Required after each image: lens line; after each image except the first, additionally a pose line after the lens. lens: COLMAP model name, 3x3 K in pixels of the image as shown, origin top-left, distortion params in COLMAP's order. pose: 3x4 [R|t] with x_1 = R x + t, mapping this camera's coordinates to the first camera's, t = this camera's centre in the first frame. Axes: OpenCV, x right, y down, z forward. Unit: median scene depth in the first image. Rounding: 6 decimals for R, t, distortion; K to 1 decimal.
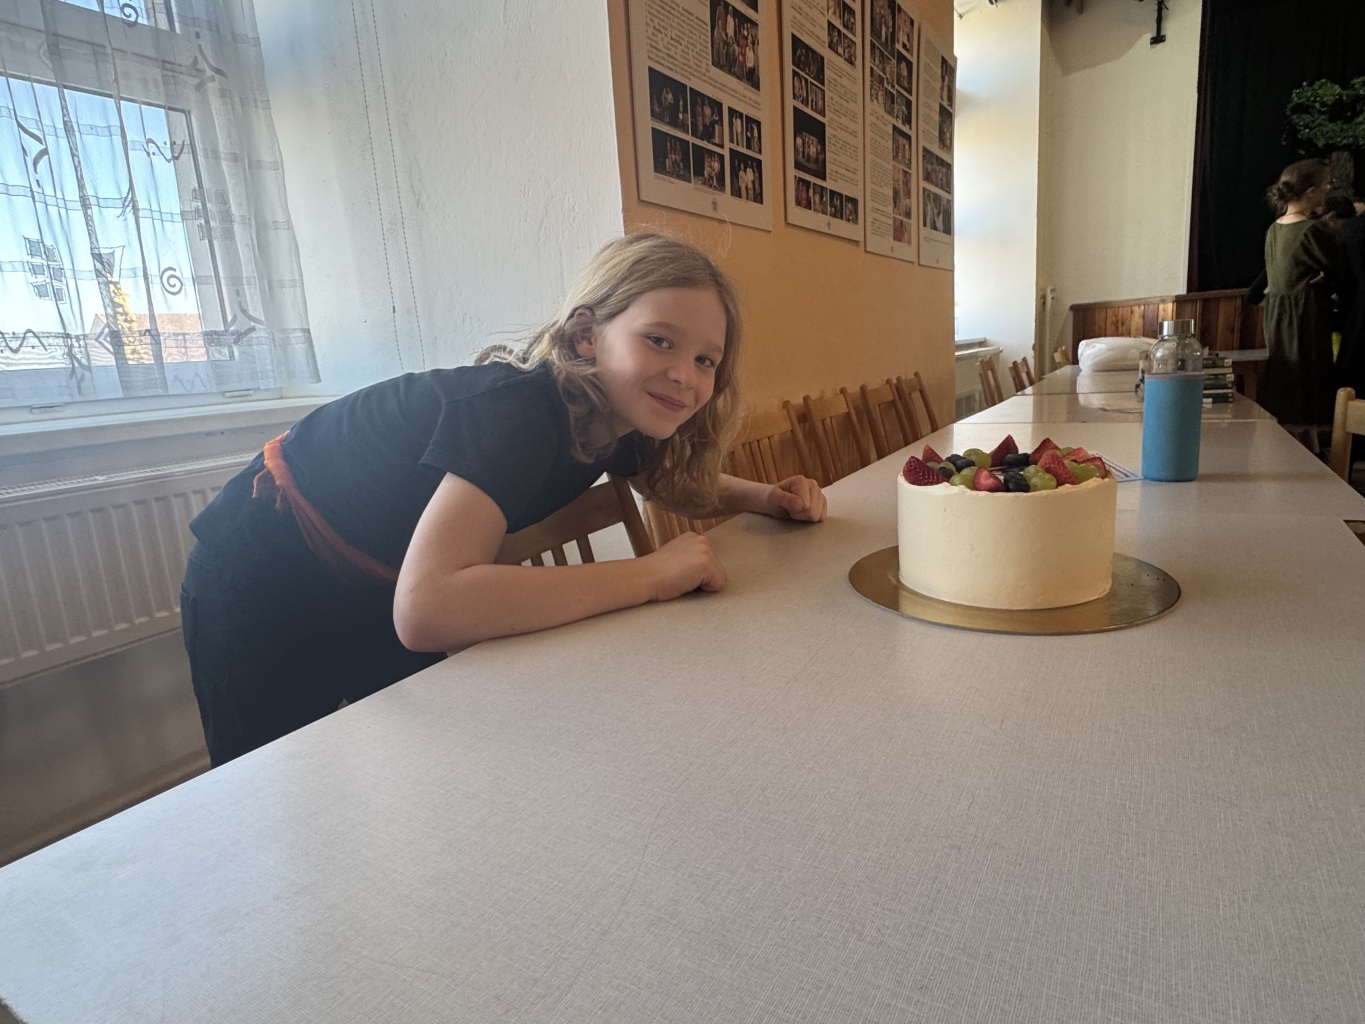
lens RADIAL K [[755.2, 0, 651.7], [0, 755.2, 515.0], [0, 0, 1]] dist [-0.005908, -0.001474]
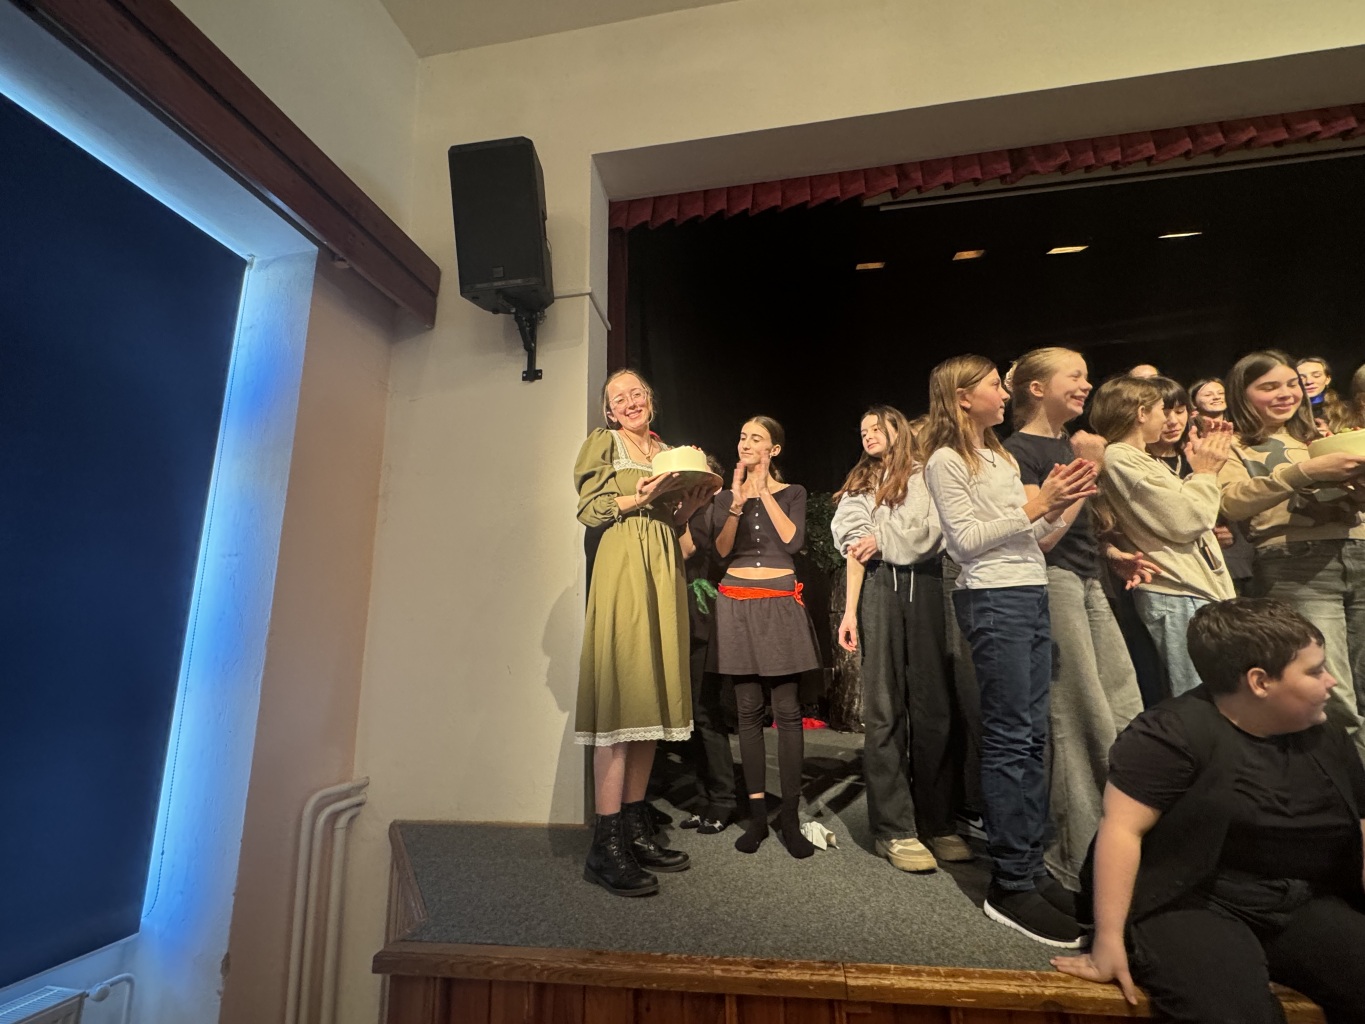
lens RADIAL K [[610.8, 0, 678.4], [0, 610.8, 513.2], [0, 0, 1]] dist [0.000989, -0.002111]
pose [[0.939333, 0.127167, 0.318563, 1.606955], [0.026956, 0.898496, -0.438154, -0.780405], [-0.341946, 0.420159, 0.840559, 1.470549]]
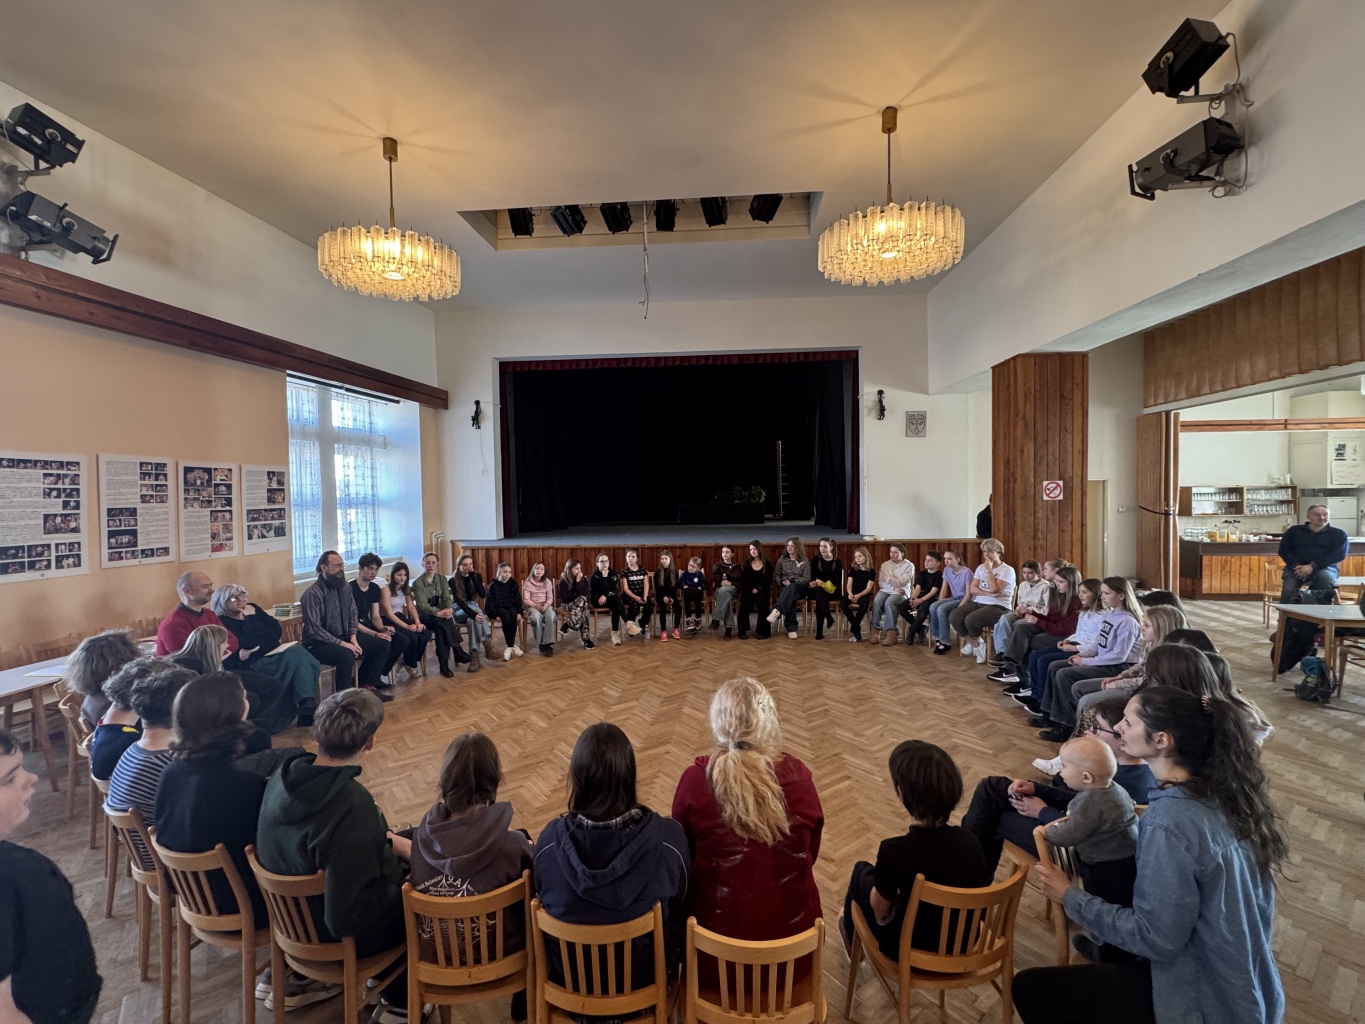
lens RADIAL K [[610.8, 0, 685.1], [0, 610.8, 511.0], [0, 0, 1]] dist [0.000989, -0.002111]
pose [[0.903822, 0.044044, 0.425636, 1.176980], [0.039394, 0.981900, -0.185257, -0.074884], [-0.426092, 0.184207, 0.885728, -2.056178]]
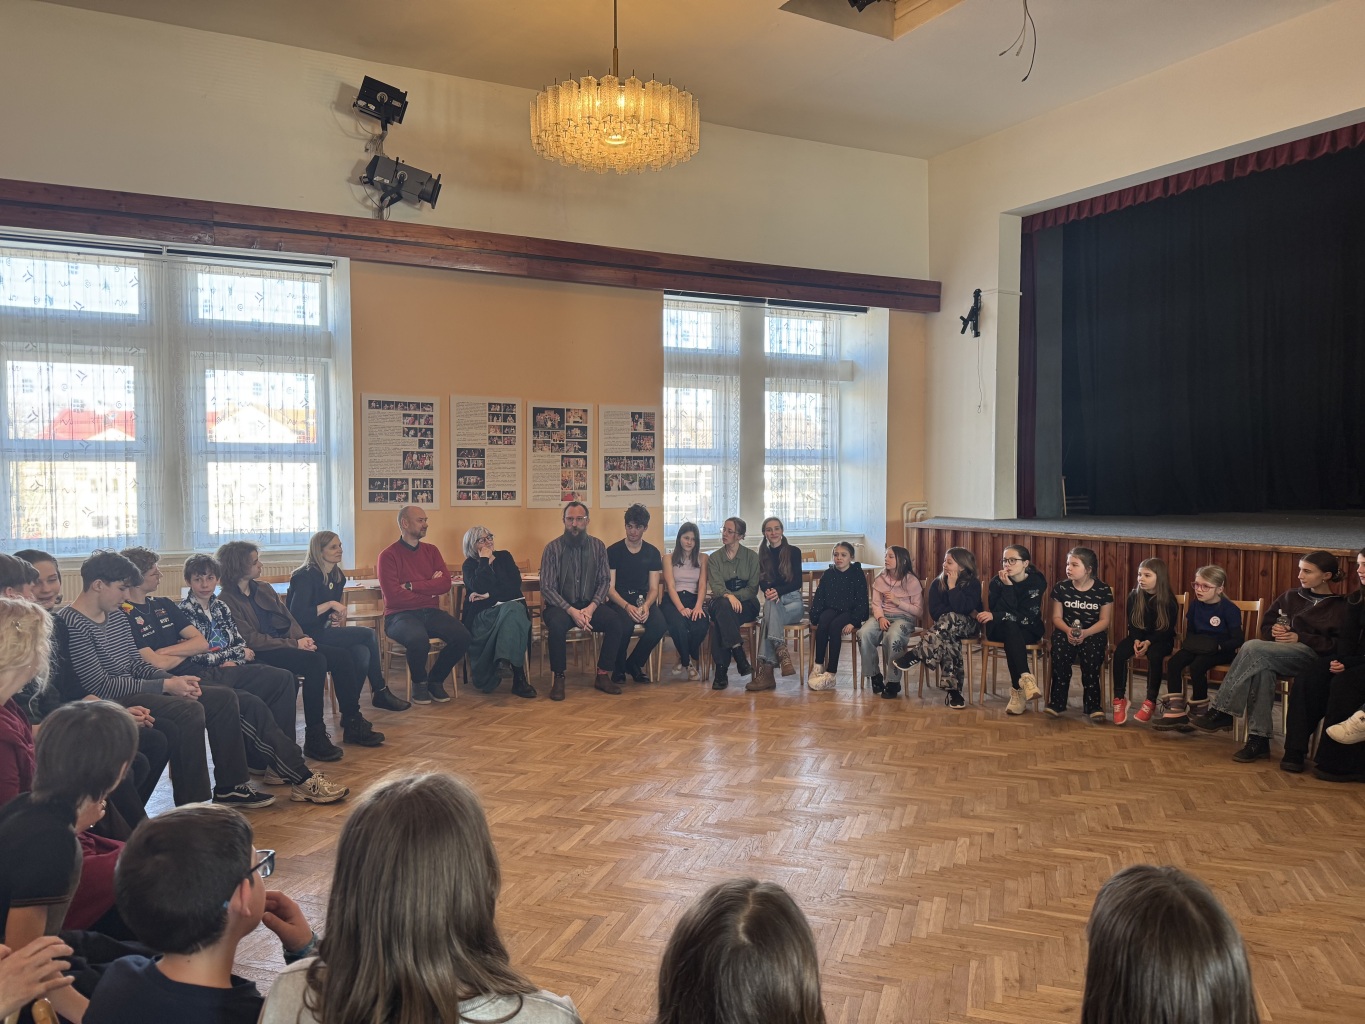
lens RADIAL K [[960.4, 0, 663.4], [0, 960.4, 527.6], [0, 0, 1]] dist [0.060277, -0.079250]
pose [[0.846551, 0.100332, -0.522767, 2.871882], [-0.169204, 0.981860, -0.085560, -0.110070], [0.504700, 0.160885, 0.848171, -1.807727]]
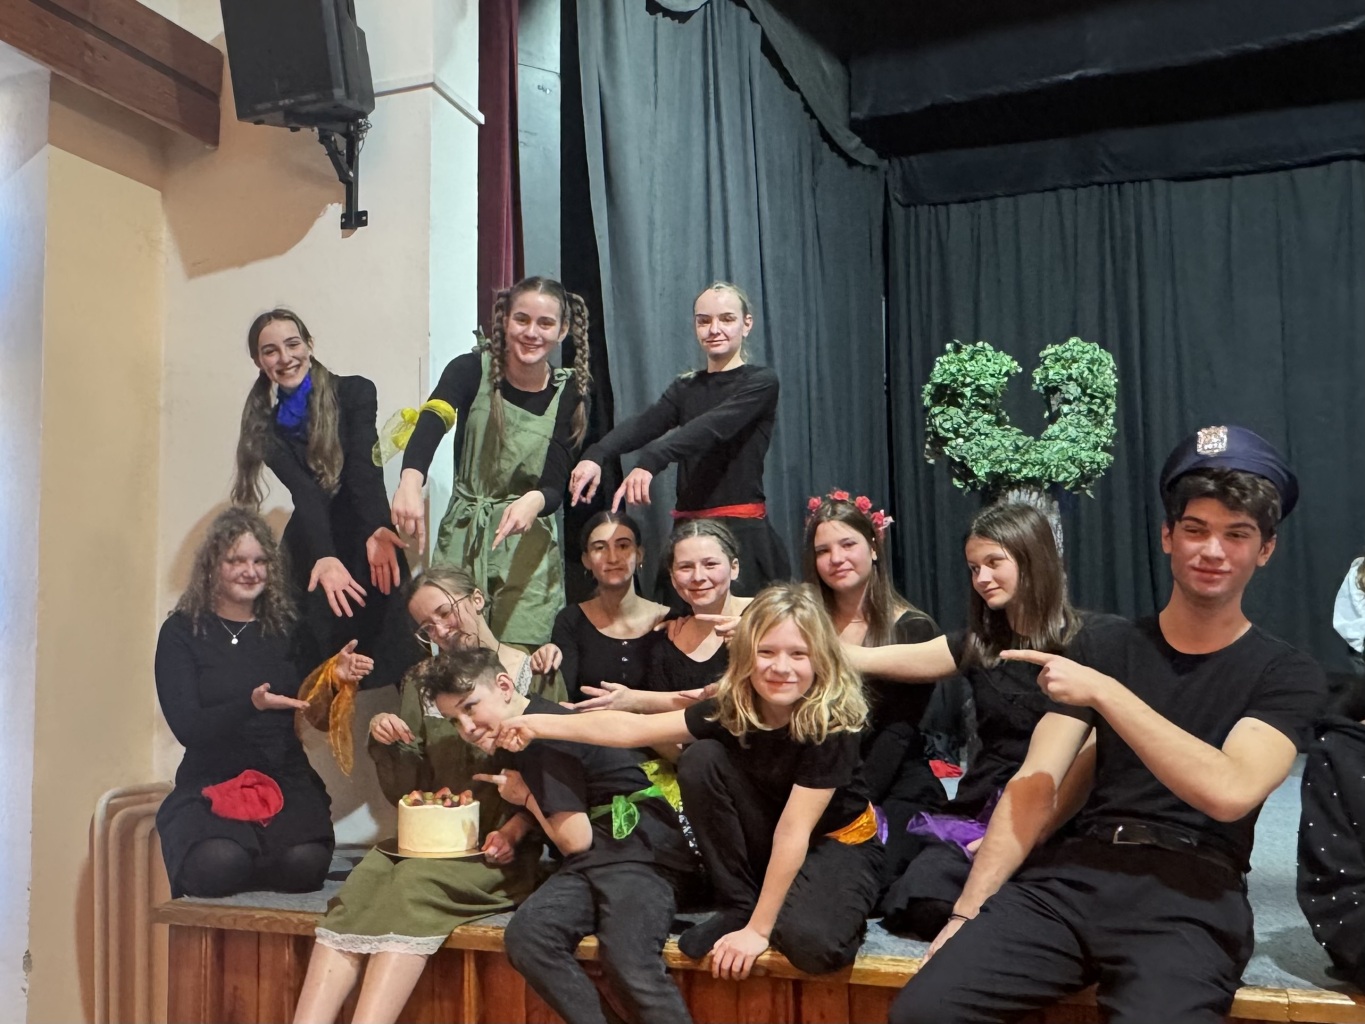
lens RADIAL K [[1386.7, 0, 555.4], [0, 1386.7, 572.6], [0, 0, 1]] dist [-0.011566, 0.000000]
pose [[0.991455, 0.078774, 0.103981, 1.801302], [-0.046454, 0.958037, -0.282855, -0.608833], [-0.121899, 0.275607, 0.953510, 0.806562]]
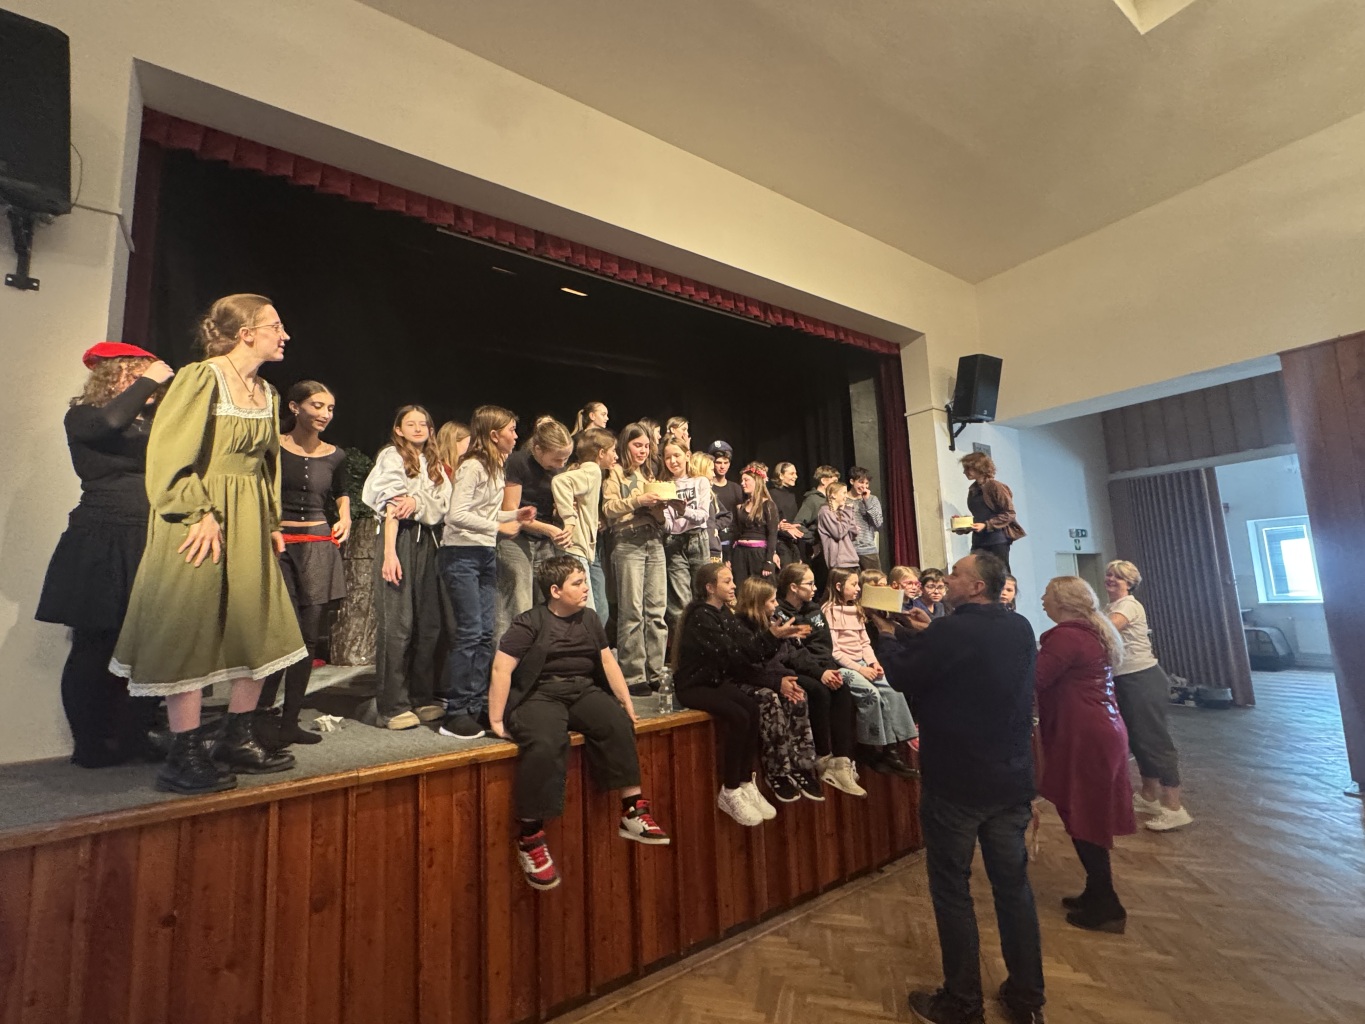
lens RADIAL K [[610.8, 0, 674.7], [0, 610.8, 516.3], [0, 0, 1]] dist [0.000989, -0.002111]
pose [[0.454826, 0.165204, 0.875123, 1.331729], [0.193067, 0.940985, -0.277980, -0.660508], [-0.869401, 0.295390, 0.396089, 1.171549]]
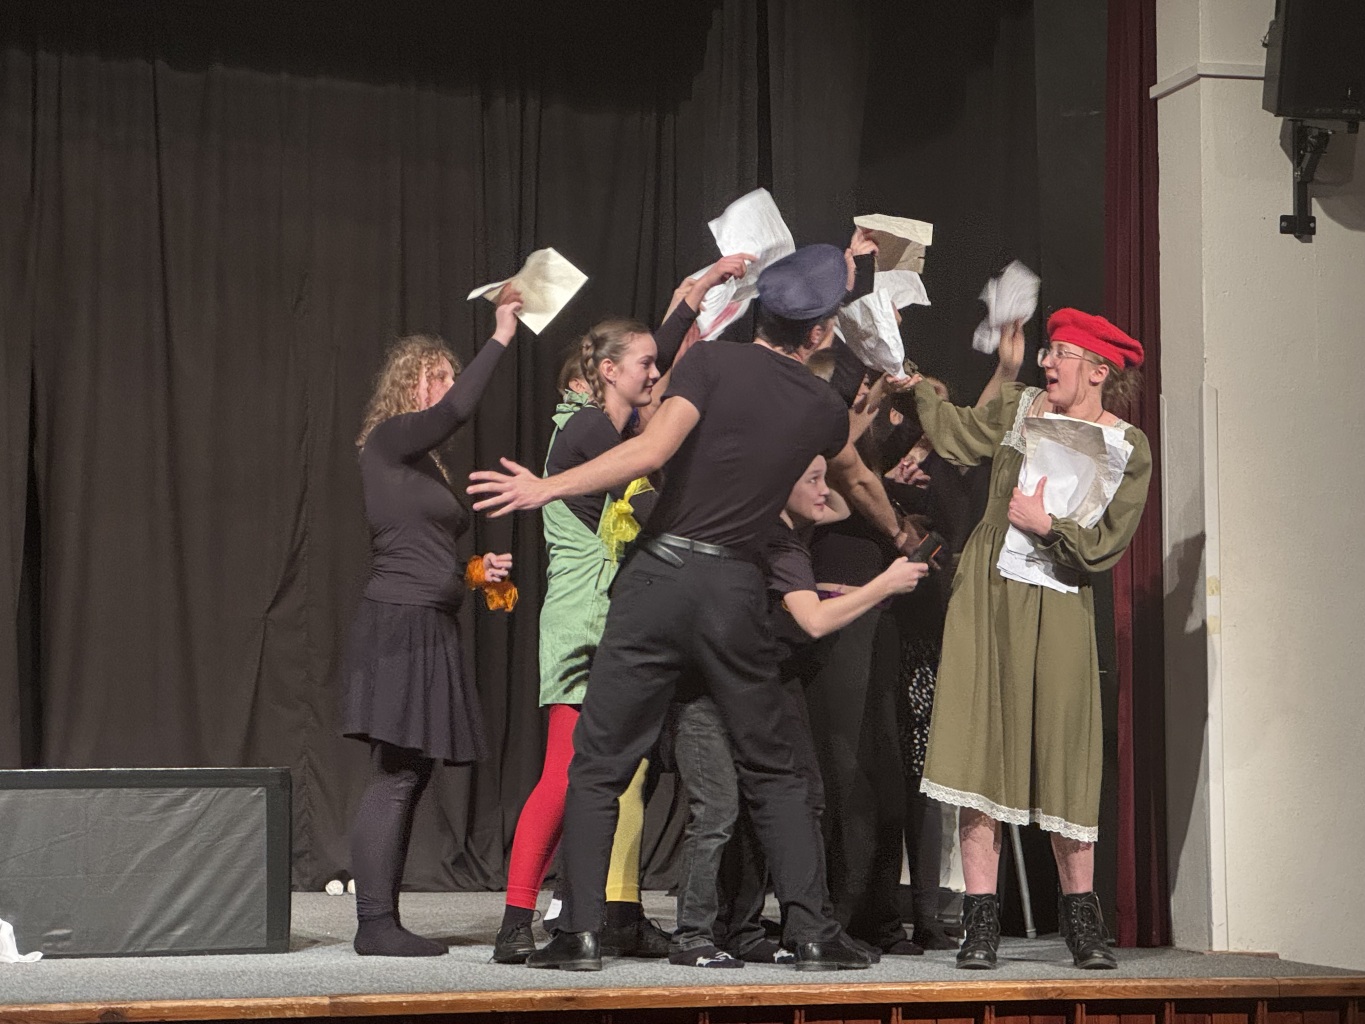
lens RADIAL K [[3641.0, 0, 692.3], [0, 3641.0, 483.4], [0, 0, 1]] dist [0.268908, 0.000000]
pose [[0.739765, 0.126461, 0.660874, 0.989173], [0.089105, 0.955118, -0.282508, -0.058965], [-0.666939, 0.267877, 0.695295, -1.306915]]
